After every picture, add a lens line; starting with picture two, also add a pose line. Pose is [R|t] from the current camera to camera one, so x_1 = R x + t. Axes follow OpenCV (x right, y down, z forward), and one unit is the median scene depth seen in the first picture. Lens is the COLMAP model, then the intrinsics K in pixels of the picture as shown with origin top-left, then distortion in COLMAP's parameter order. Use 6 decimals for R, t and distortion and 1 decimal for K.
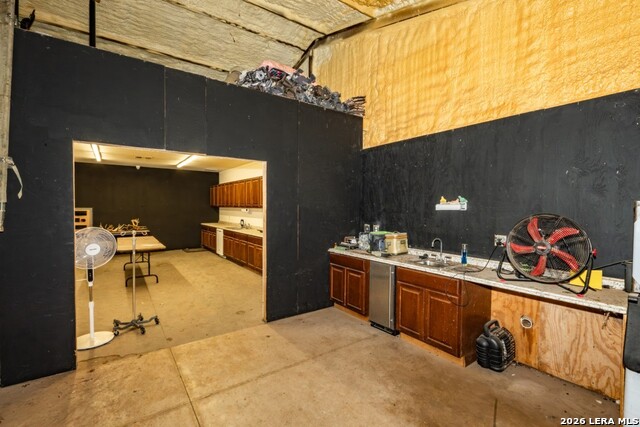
lens RADIAL K [[281.8, 0, 320.0], [0, 281.8, 213.5], [0, 0, 1]] dist [-0.001000, -0.000405]
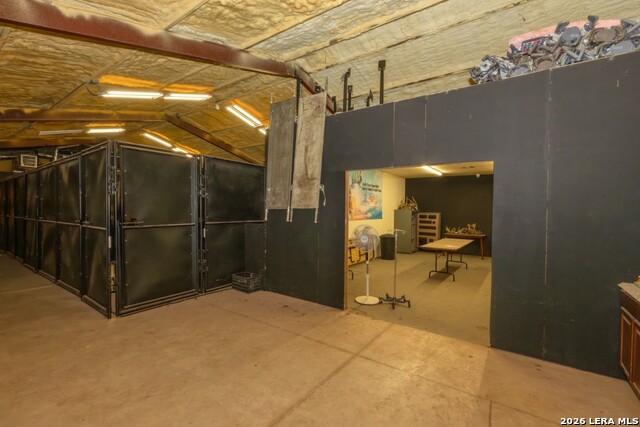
lens RADIAL K [[281.8, 0, 320.0], [0, 281.8, 213.5], [0, 0, 1]] dist [-0.001000, -0.000405]
pose [[0.343424, 0.015223, -0.939057, 0.486239], [-0.036093, 0.999344, 0.003001, -0.004428], [0.938487, 0.032863, 0.343748, 0.227572]]
